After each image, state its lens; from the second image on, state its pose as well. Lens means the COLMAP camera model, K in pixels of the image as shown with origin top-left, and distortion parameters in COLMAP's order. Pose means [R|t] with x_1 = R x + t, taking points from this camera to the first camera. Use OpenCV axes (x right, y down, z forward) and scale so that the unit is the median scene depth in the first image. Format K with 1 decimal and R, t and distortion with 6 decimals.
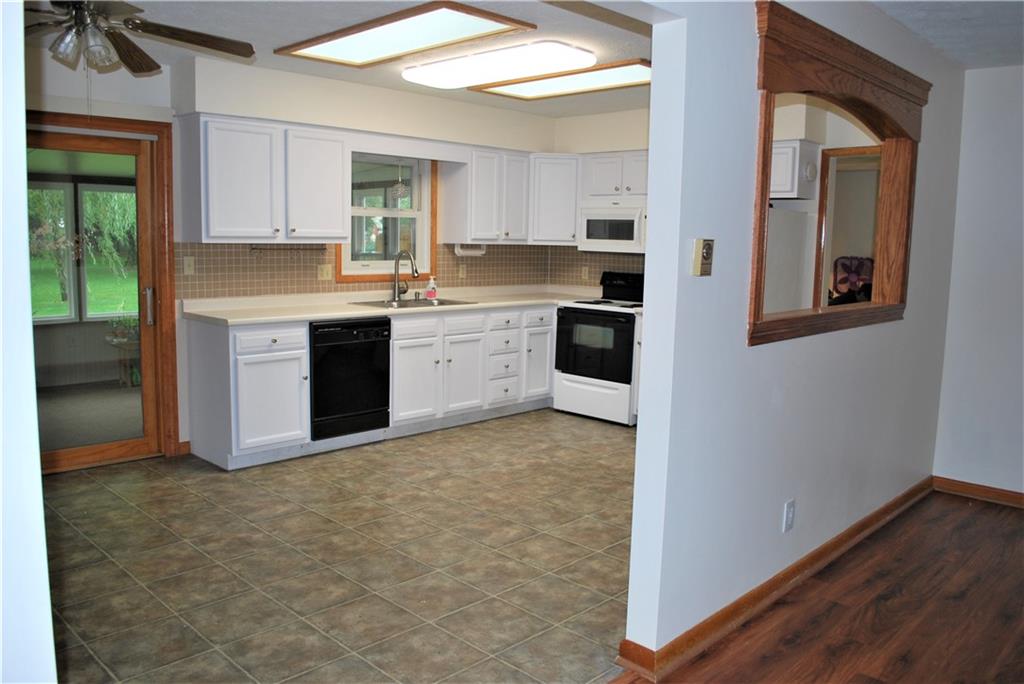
lens RADIAL K [[796.1, 0, 512.3], [0, 796.1, 338.8], [0, 0, 1]] dist [-0.071066, -0.003350]
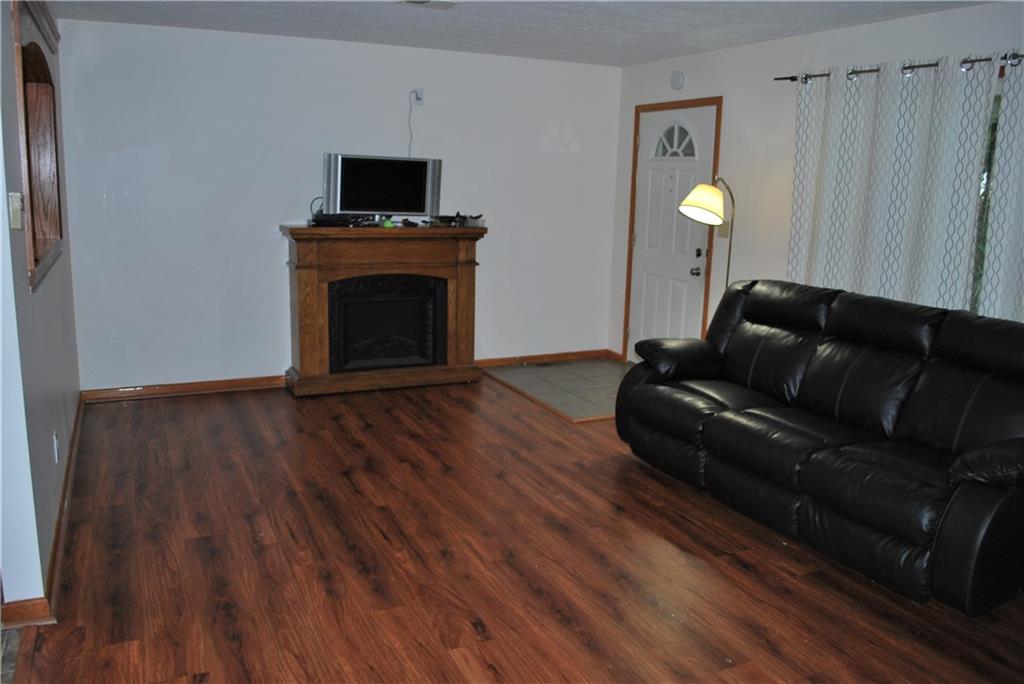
lens RADIAL K [[796.1, 0, 512.4], [0, 796.1, 340.7], [0, 0, 1]] dist [-0.071066, -0.003350]
pose [[0.339285, -0.192841, 0.920705, -0.367929], [0.094617, 0.980794, 0.170560, -0.036087], [-0.935913, 0.029246, 0.351015, 0.044435]]
